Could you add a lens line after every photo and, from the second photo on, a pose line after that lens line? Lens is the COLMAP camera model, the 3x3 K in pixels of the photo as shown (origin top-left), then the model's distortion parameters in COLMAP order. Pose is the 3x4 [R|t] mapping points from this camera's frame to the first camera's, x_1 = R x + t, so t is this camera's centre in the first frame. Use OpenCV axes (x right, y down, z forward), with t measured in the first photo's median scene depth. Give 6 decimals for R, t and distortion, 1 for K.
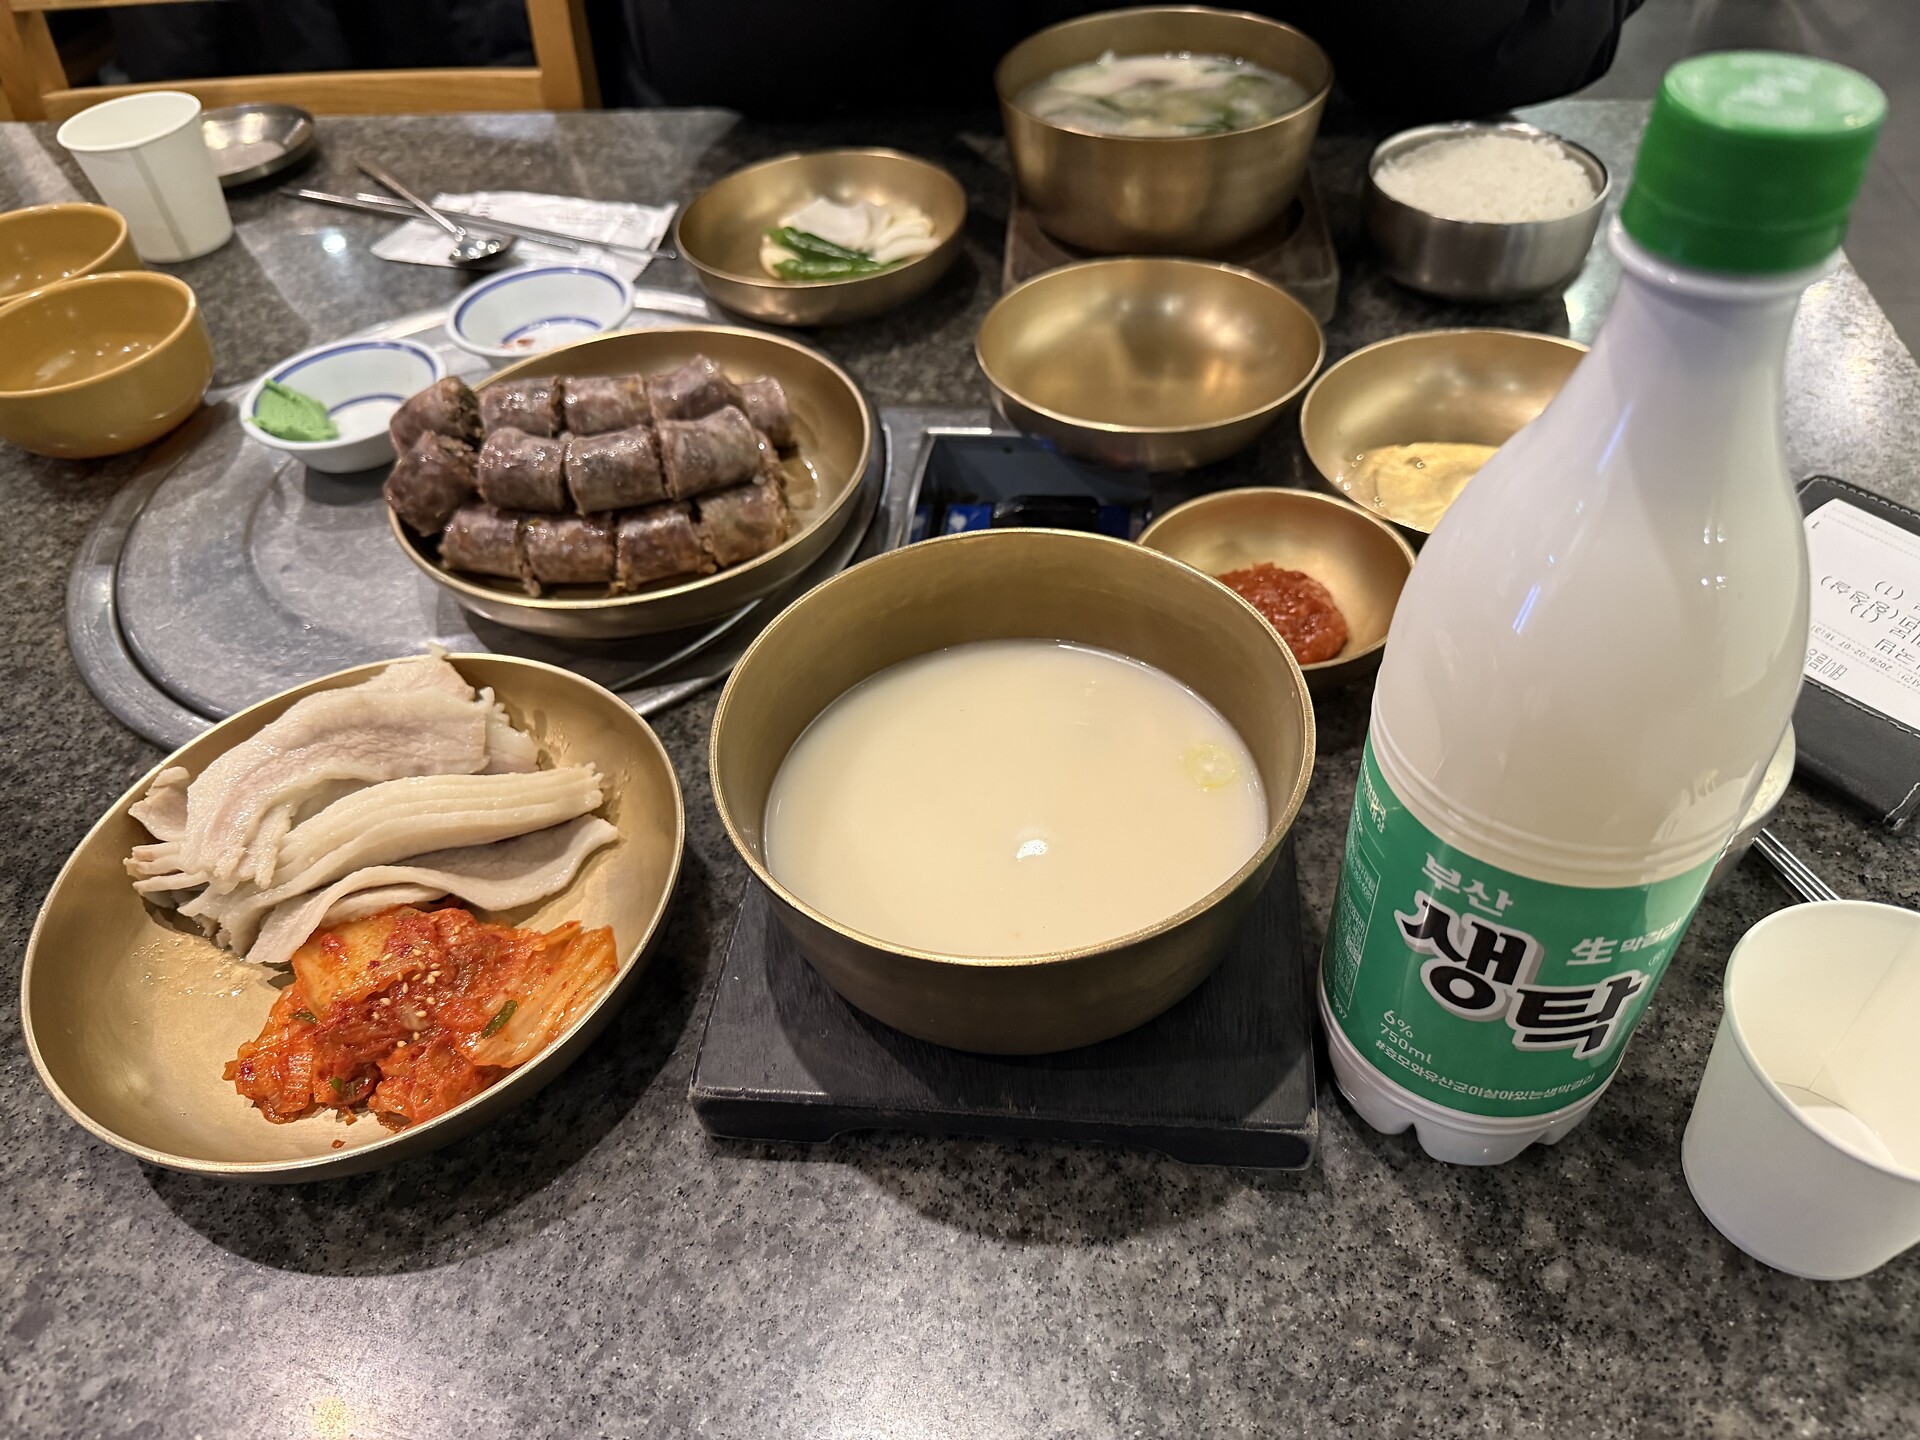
lens RADIAL K [[1348.4, 0, 960.0], [0, 1348.4, 720.0], [0, 0, 1]] dist [-0.003129, -0.020538]
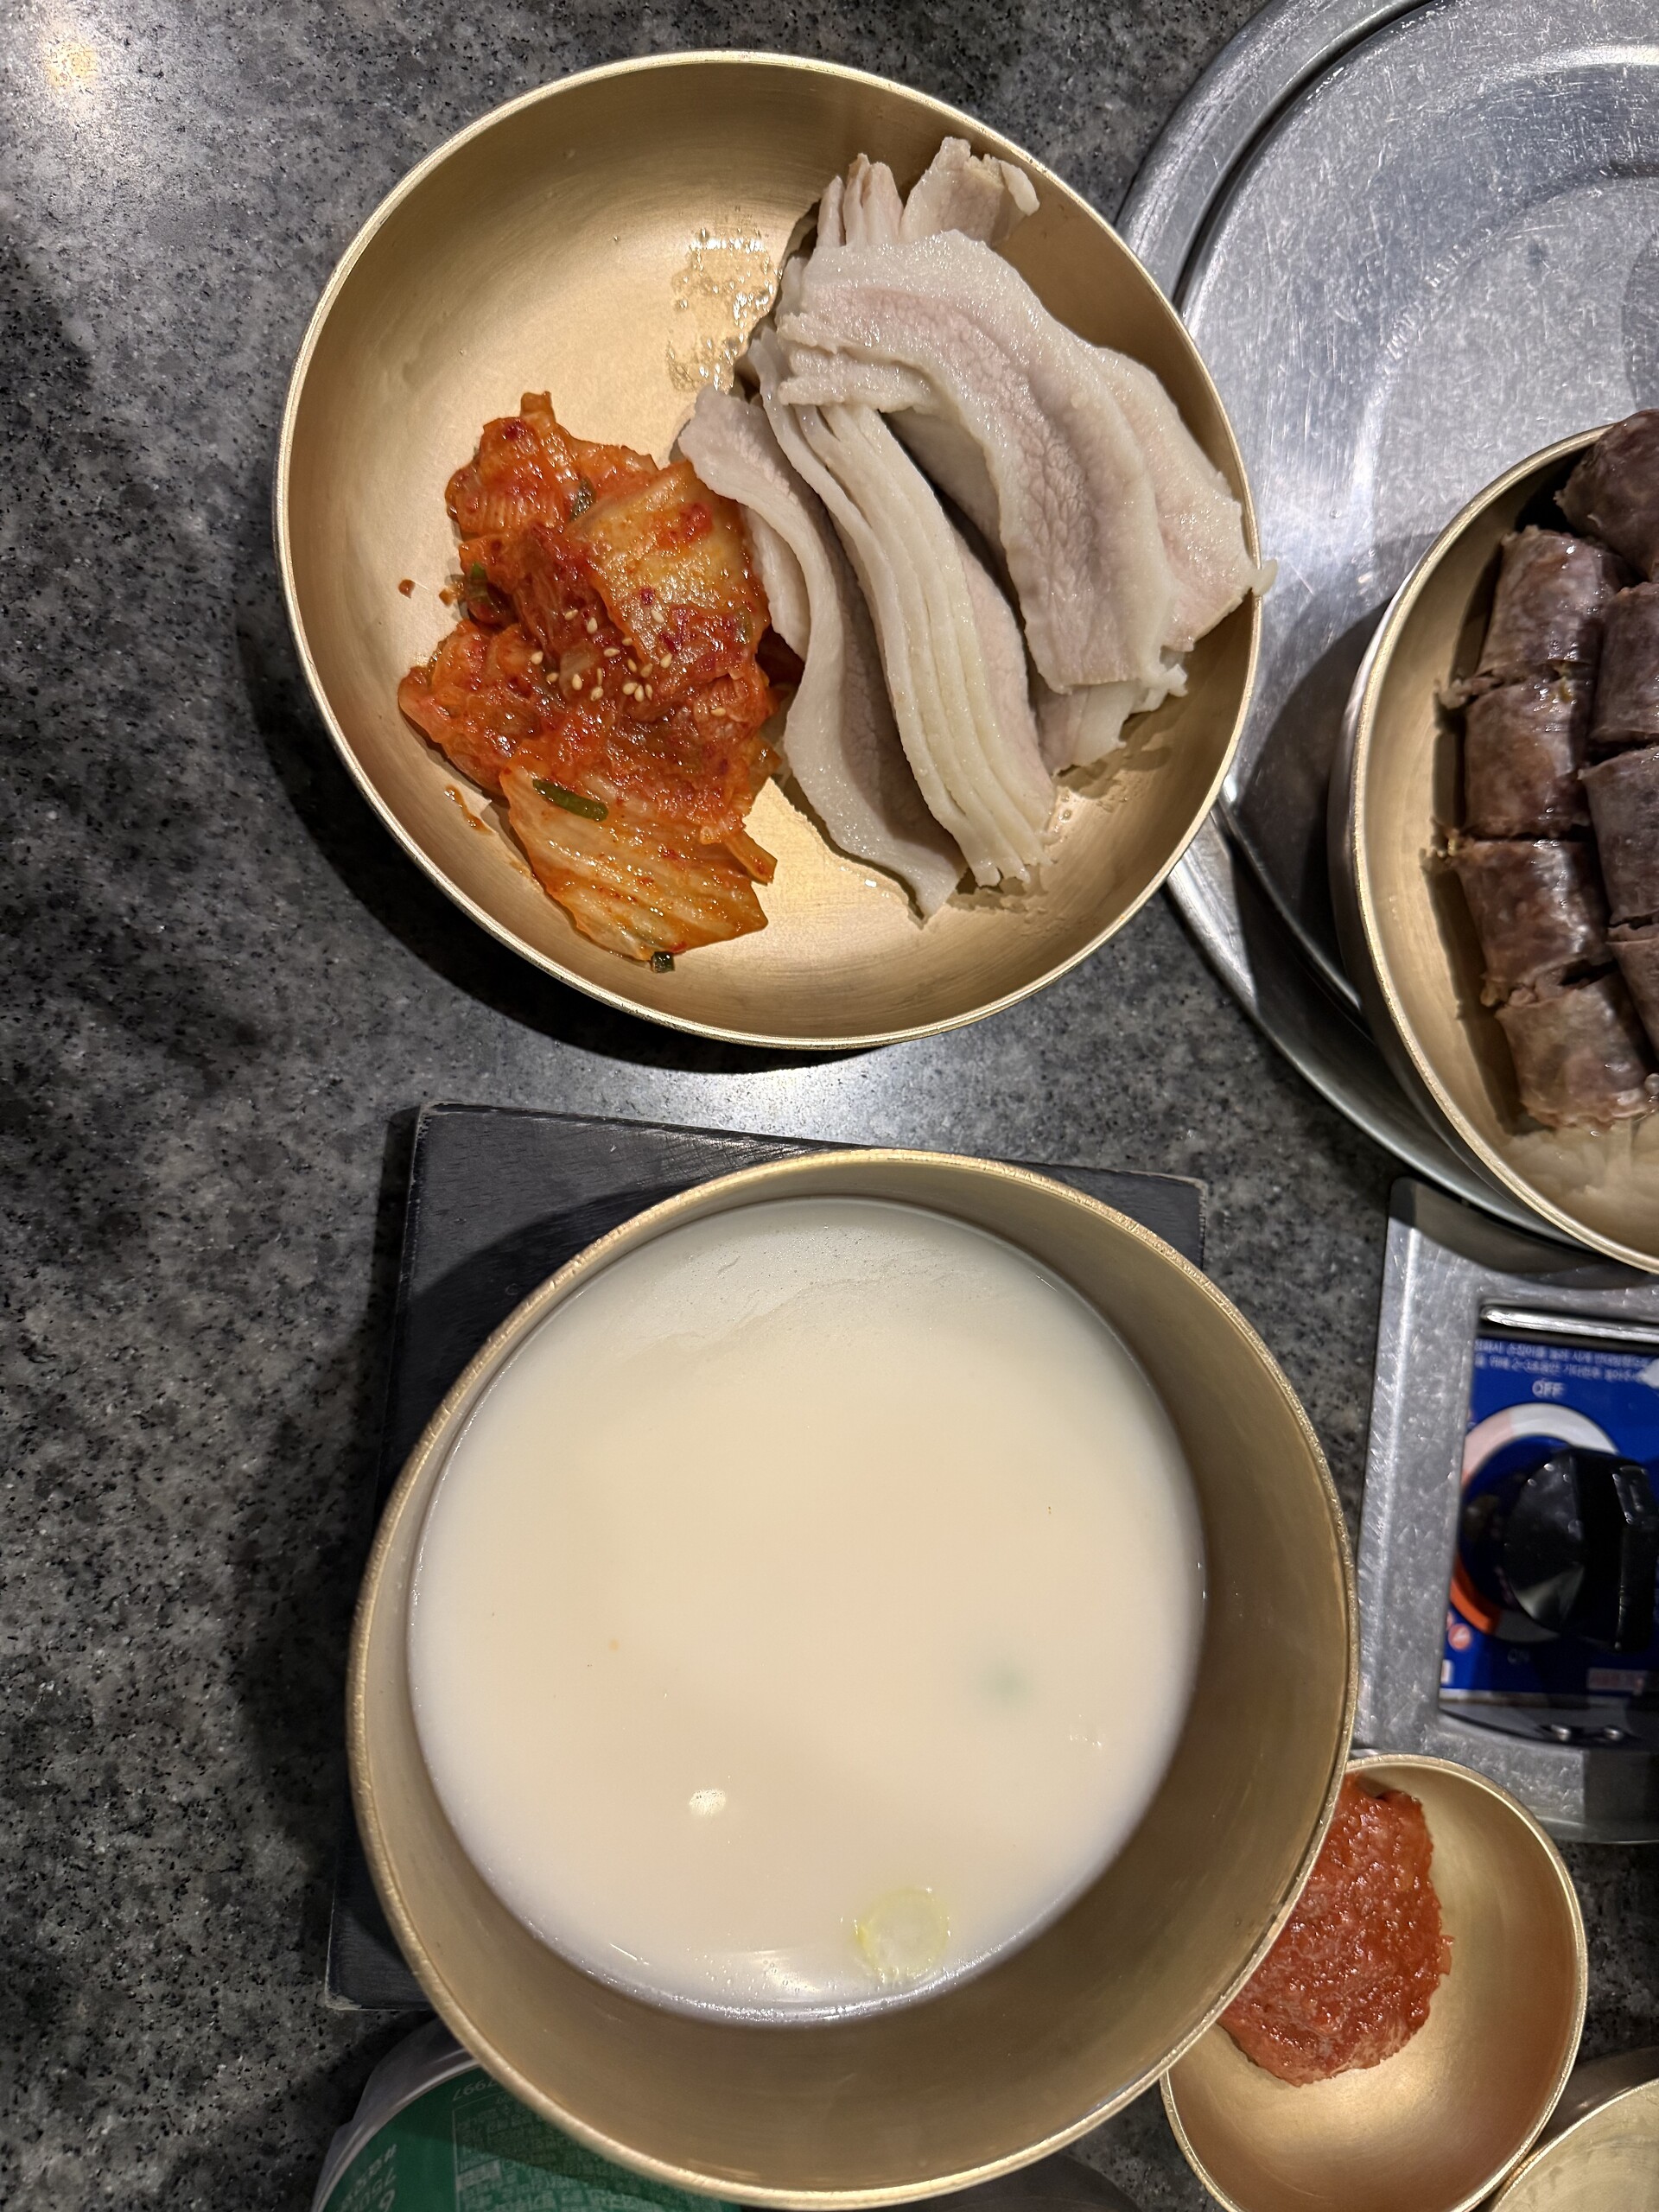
lens RADIAL K [[1553.5, 0, 829.5], [0, 1553.5, 1106.0], [0, 0, 1]] dist [-0.003129, -0.020538]
pose [[-0.018059, 0.999613, 0.021159, -0.209172], [-0.869396, -0.026151, 0.493423, -0.281605], [0.493785, -0.009485, 0.869532, 0.391613]]
